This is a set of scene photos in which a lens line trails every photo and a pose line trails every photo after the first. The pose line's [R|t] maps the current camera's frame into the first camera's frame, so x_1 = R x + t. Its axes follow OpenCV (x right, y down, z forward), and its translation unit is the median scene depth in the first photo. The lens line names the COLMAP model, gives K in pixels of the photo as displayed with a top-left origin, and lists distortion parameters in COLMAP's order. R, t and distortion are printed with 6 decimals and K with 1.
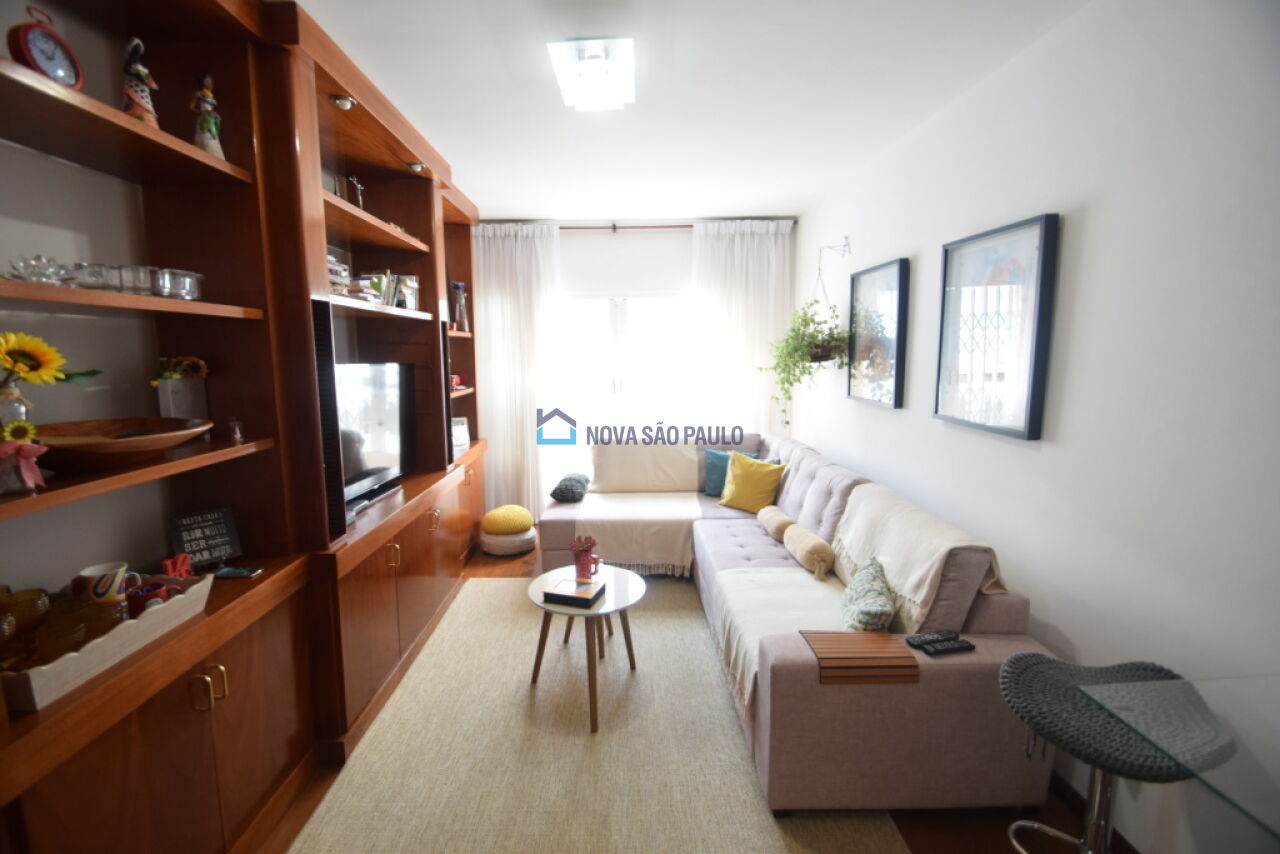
lens RADIAL K [[560.9, 0, 619.9], [0, 560.9, 432.8], [0, 0, 1]] dist [0.027888, -0.025272]
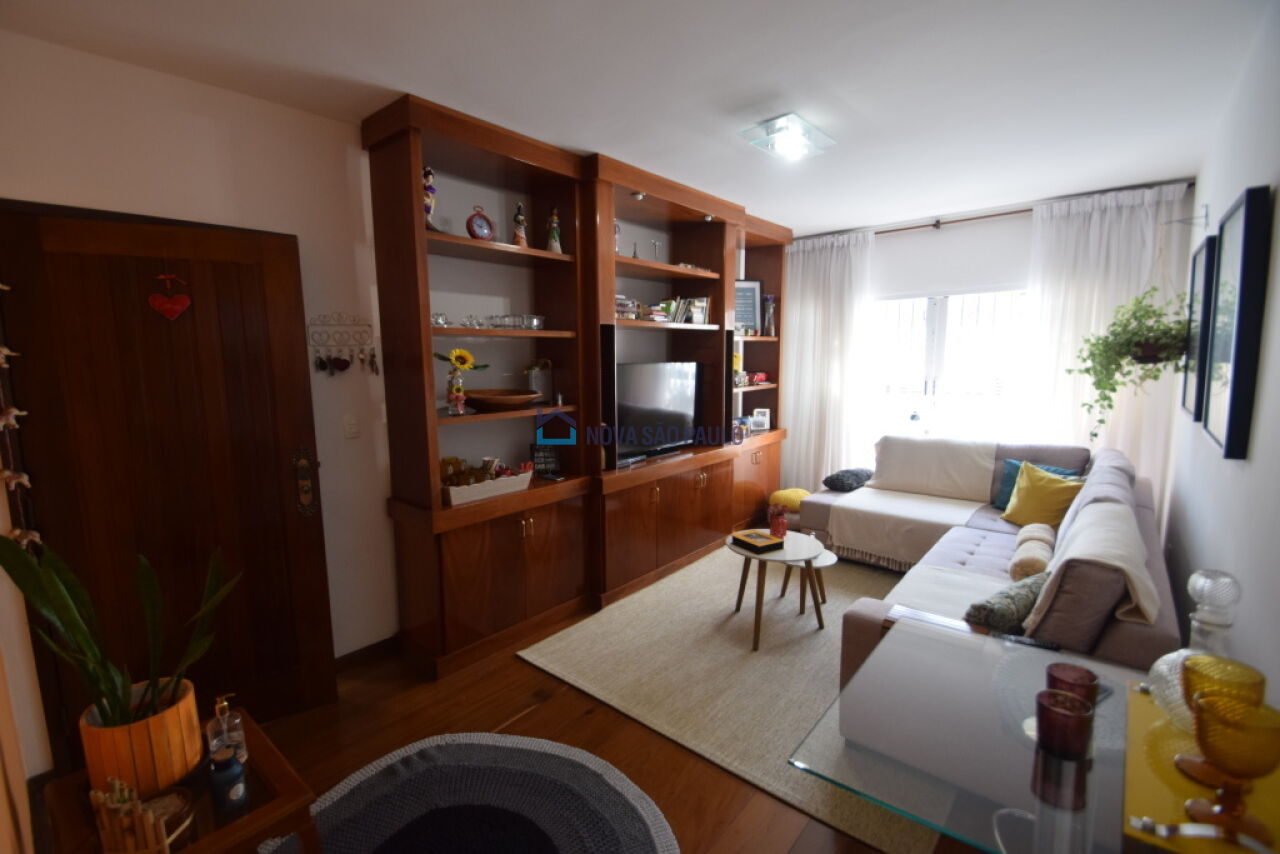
lens RADIAL K [[560.9, 0, 619.9], [0, 560.9, 432.8], [0, 0, 1]] dist [0.027888, -0.025272]
pose [[0.755155, 0.085992, -0.649881, 0.368823], [-0.085631, 0.995804, 0.032261, 0.015813], [0.649929, 0.031288, 0.759351, -0.134286]]
